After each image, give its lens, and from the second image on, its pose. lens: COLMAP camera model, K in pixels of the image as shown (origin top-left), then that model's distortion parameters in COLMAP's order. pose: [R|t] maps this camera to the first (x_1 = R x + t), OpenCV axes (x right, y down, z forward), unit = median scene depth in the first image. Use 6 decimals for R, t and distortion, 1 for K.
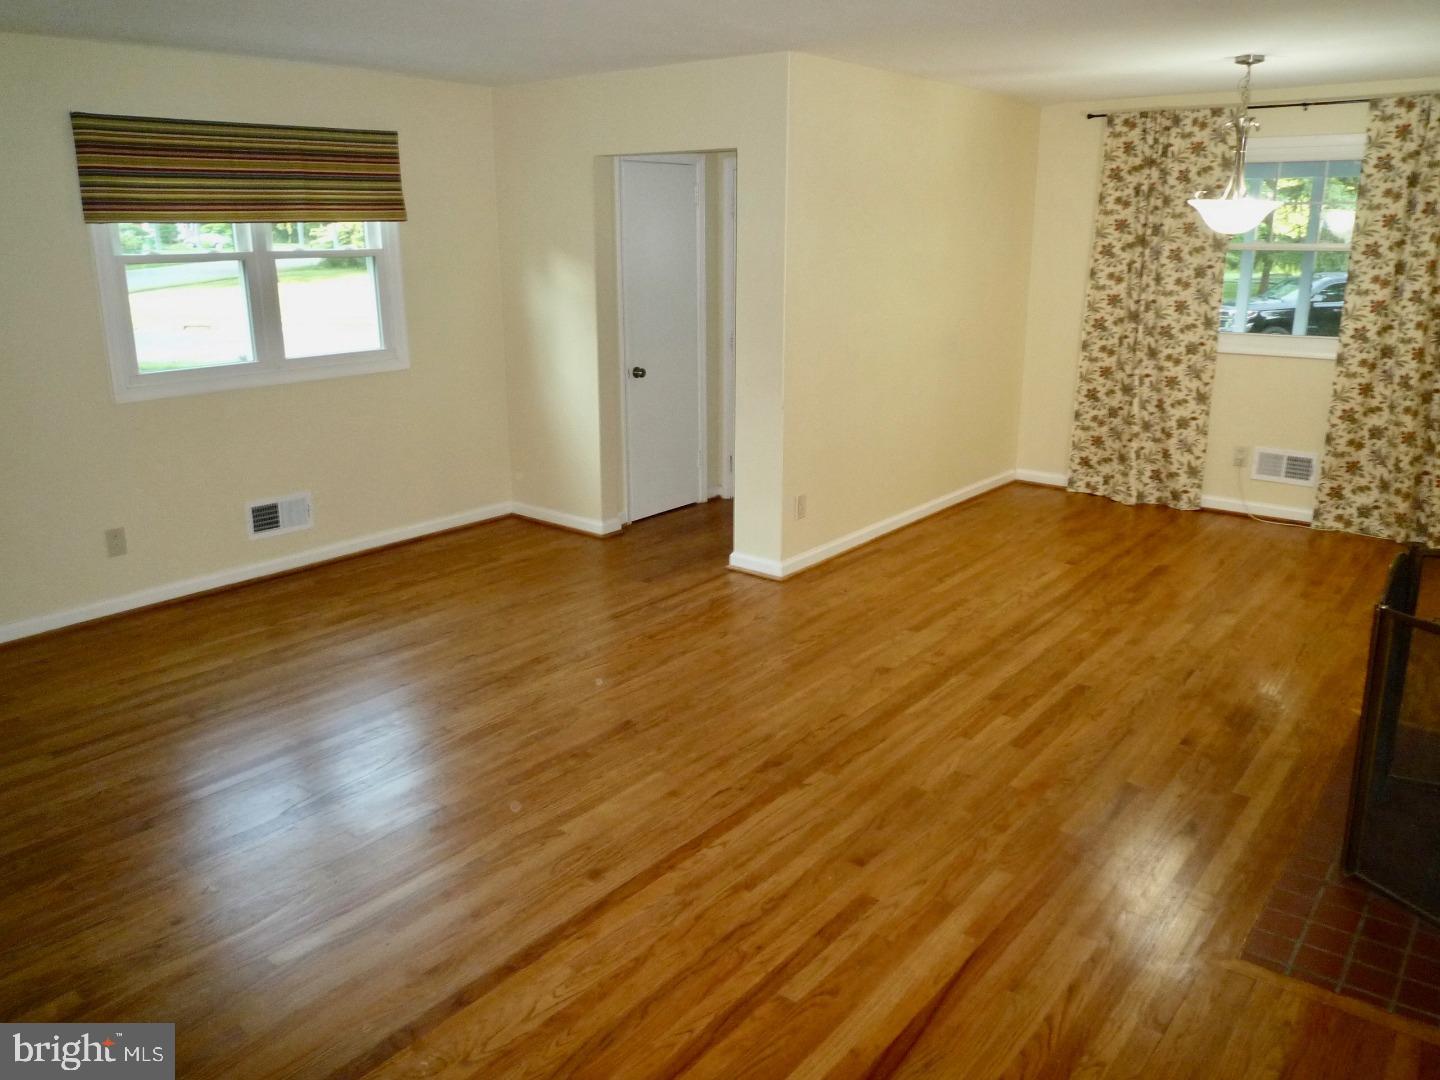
lens RADIAL K [[1074.9, 0, 720.5], [0, 1074.9, 534.7], [0, 0, 1]] dist [-0.024001, -0.004752]
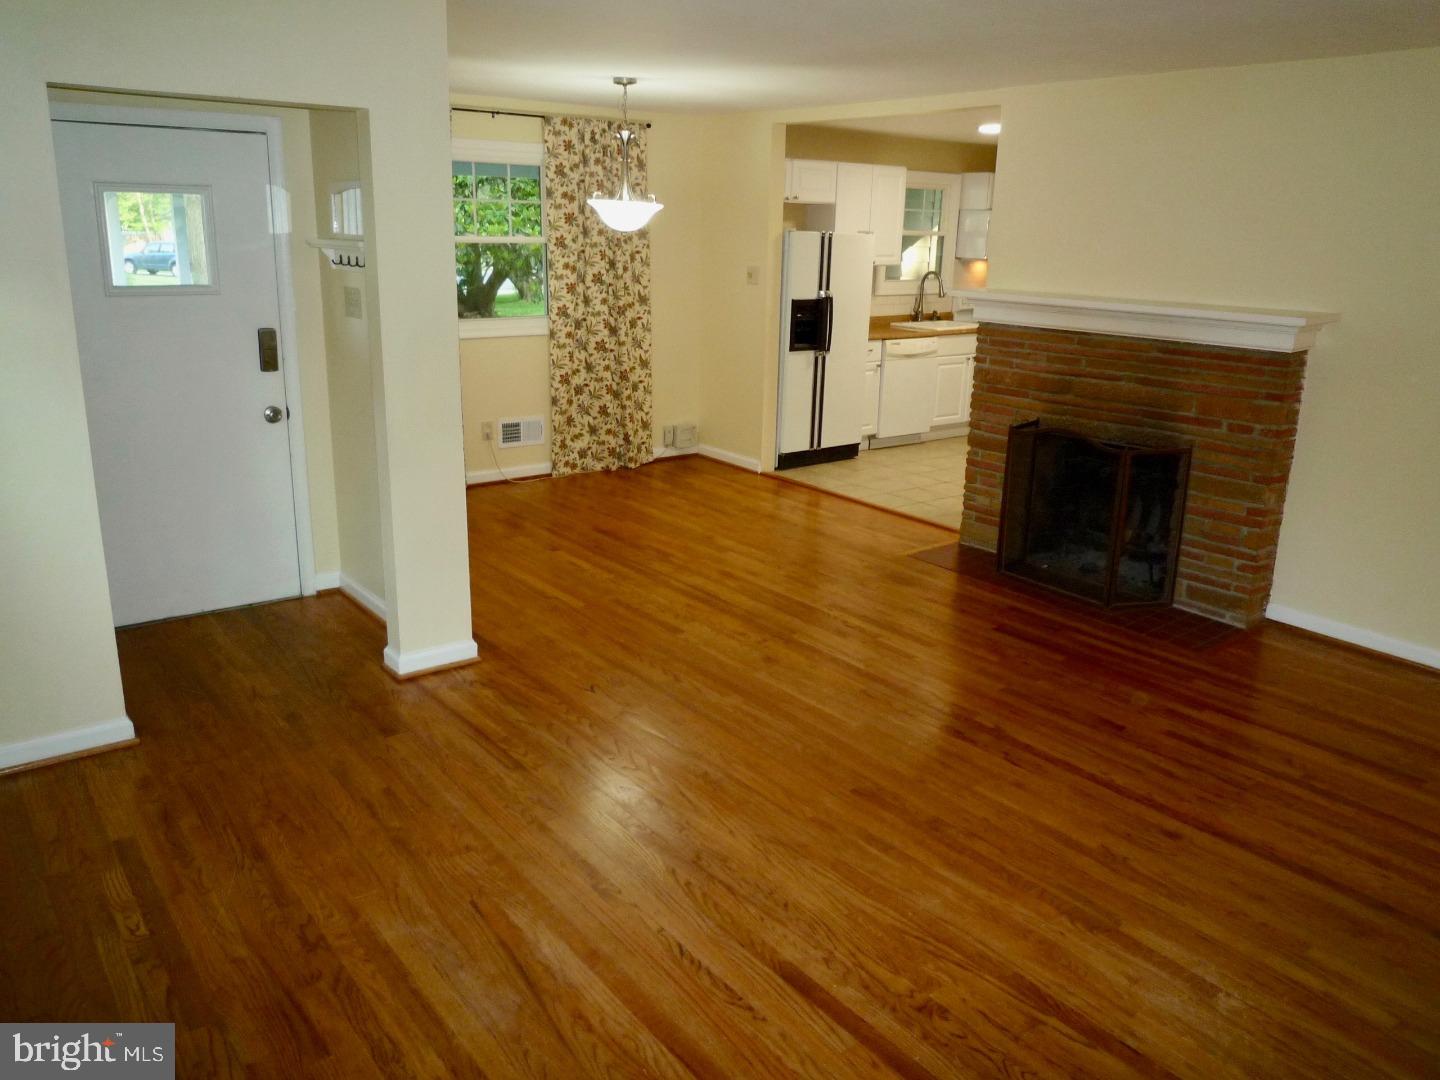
lens RADIAL K [[1068.8, 0, 724.1], [0, 1068.8, 538.3], [0, 0, 1]] dist [0.000381, -0.052192]
pose [[0.223601, -0.261144, 0.939045, -0.562325], [0.243370, 0.947881, 0.205651, -0.146236], [-0.943808, 0.182551, 0.275502, 0.525482]]
